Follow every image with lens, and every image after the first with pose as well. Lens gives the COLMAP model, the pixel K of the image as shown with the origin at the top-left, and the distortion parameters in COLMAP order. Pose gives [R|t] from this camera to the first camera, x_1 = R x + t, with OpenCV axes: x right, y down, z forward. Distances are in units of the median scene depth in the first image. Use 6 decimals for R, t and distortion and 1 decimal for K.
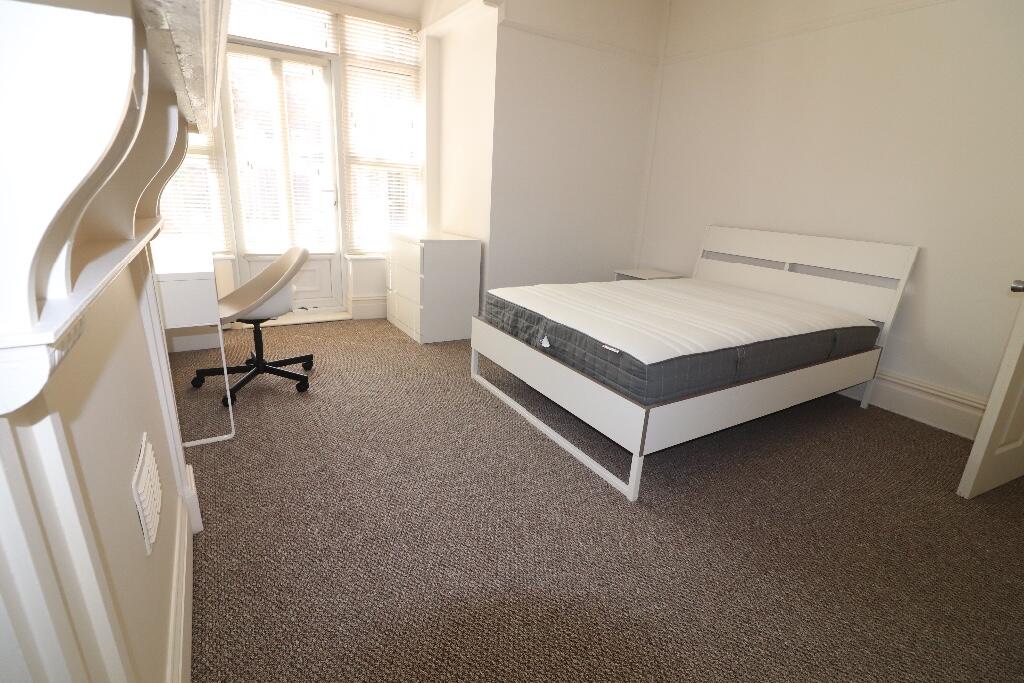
lens RADIAL K [[479.0, 0, 519.4], [0, 479.0, 336.8], [0, 0, 1]] dist [-0.003606, -0.009733]
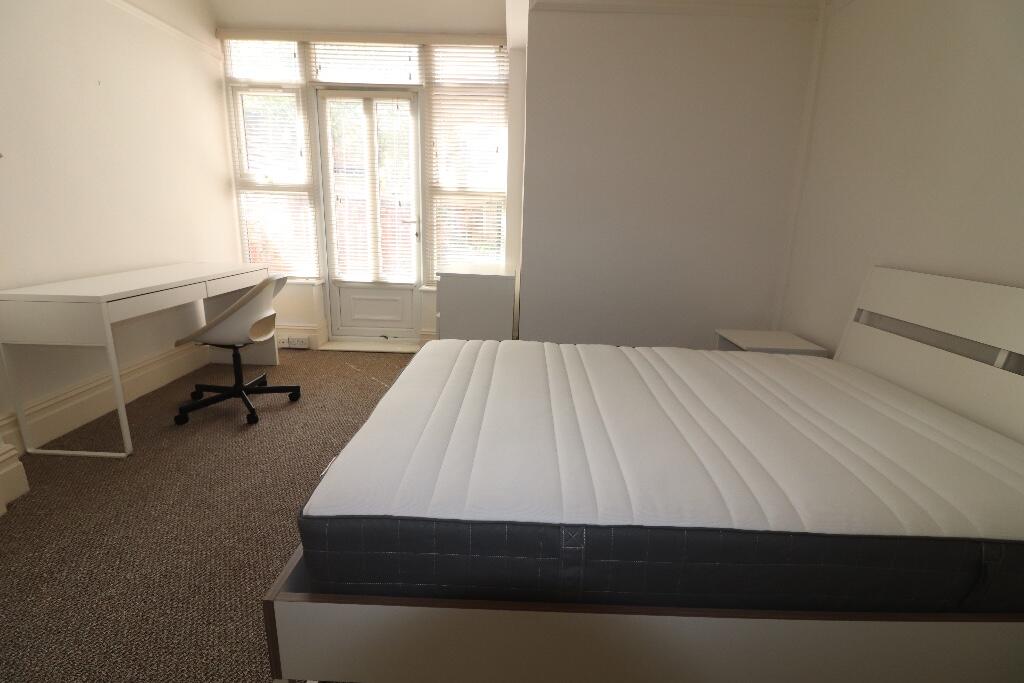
lens RADIAL K [[479.0, 0, 514.4], [0, 479.0, 333.9], [0, 0, 1]] dist [-0.003606, -0.009733]
pose [[0.839416, 0.102507, -0.533735, 0.355344], [-0.141318, 0.989440, -0.032225, -0.078099], [0.524795, 0.102477, 0.845038, 0.315023]]
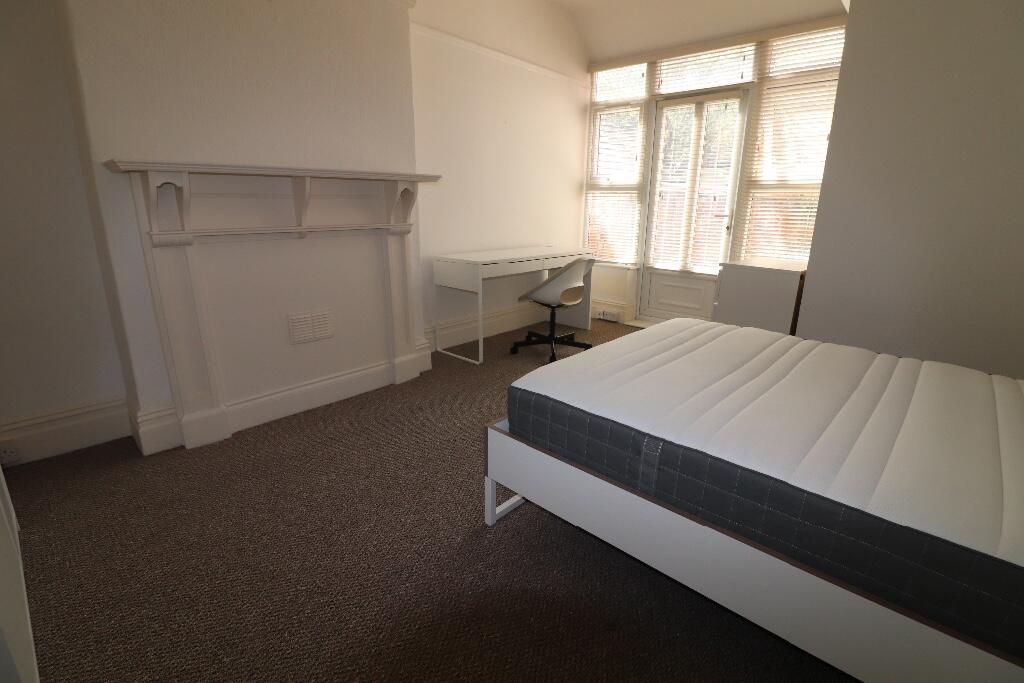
lens RADIAL K [[479.0, 0, 513.3], [0, 479.0, 336.5], [0, 0, 1]] dist [-0.003606, -0.009733]
pose [[0.257450, 0.211796, -0.942795, 0.545592], [-0.278011, 0.950665, 0.137647, -0.077516], [0.925435, 0.226670, 0.303630, 0.343361]]
